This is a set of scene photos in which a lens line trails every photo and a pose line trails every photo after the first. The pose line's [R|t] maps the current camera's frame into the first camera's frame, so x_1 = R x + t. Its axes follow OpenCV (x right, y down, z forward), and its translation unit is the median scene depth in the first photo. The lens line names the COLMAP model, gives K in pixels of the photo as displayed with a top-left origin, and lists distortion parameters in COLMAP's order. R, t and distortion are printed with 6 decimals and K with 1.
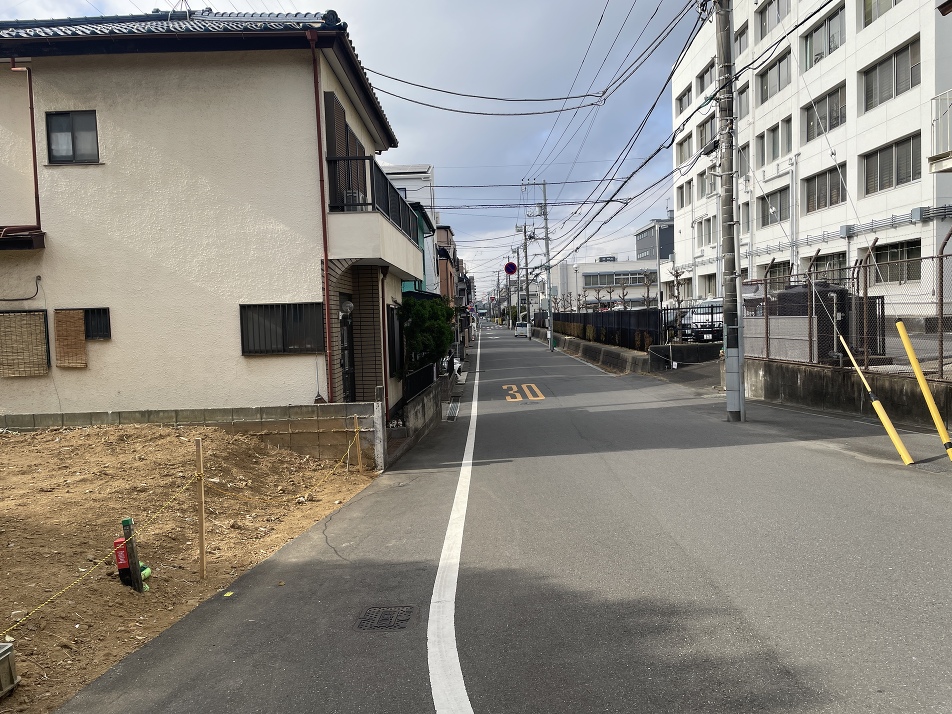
lens RADIAL K [[718.1, 0, 476.5], [0, 718.1, 366.9], [0, 0, 1]] dist [0.068719, -0.052950]
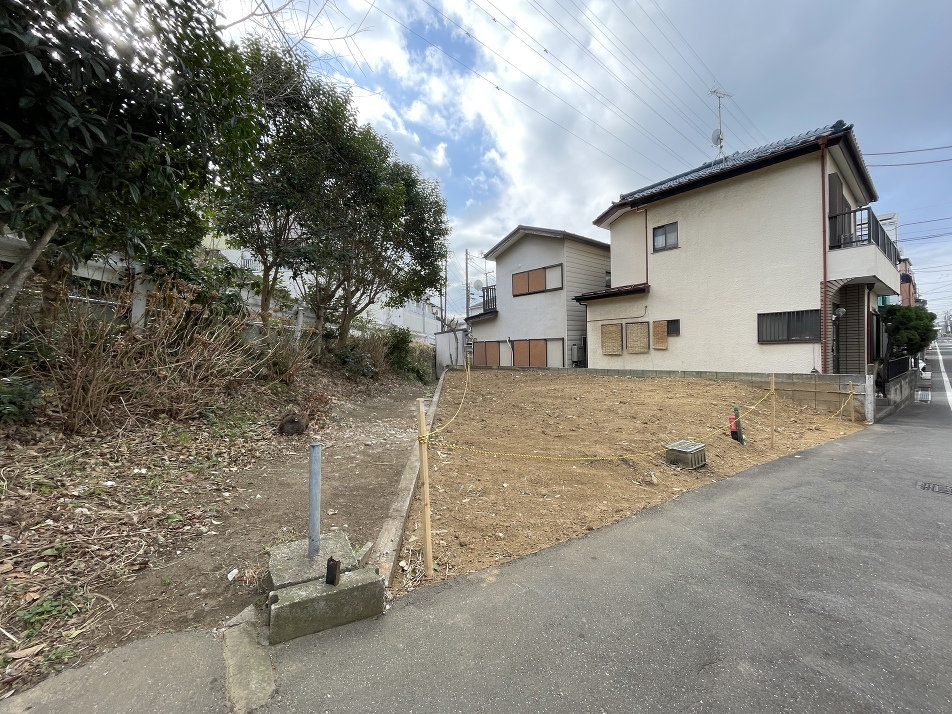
lens RADIAL K [[387.8, 0, 474.7], [0, 387.8, 357.6], [0, 0, 1]] dist [-0.001678, 0.000185]
pose [[0.651824, 0.026823, -0.757896, -0.063797], [-0.040395, 0.999184, 0.000621, 0.044651], [0.757293, 0.030210, 0.652376, -0.107206]]
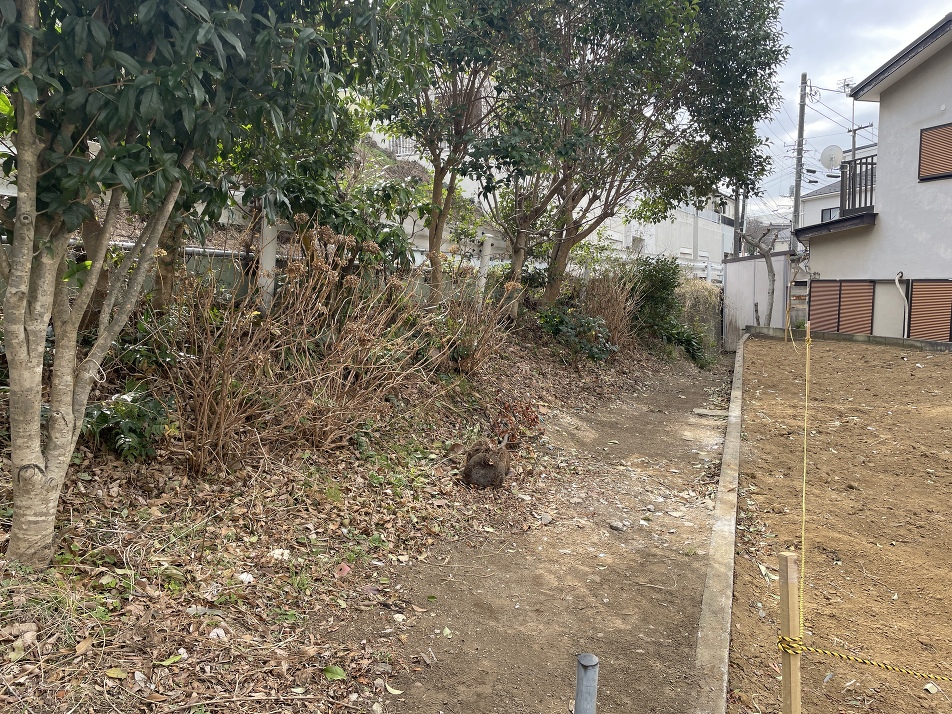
lens RADIAL K [[718.1, 0, 470.2], [0, 718.1, 358.6], [0, 0, 1]] dist [0.068719, -0.052950]
pose [[0.283783, 0.126468, -0.950512, -0.094907], [-0.059079, 0.991687, 0.114308, 0.009114], [0.957067, 0.023716, 0.288896, -0.118678]]
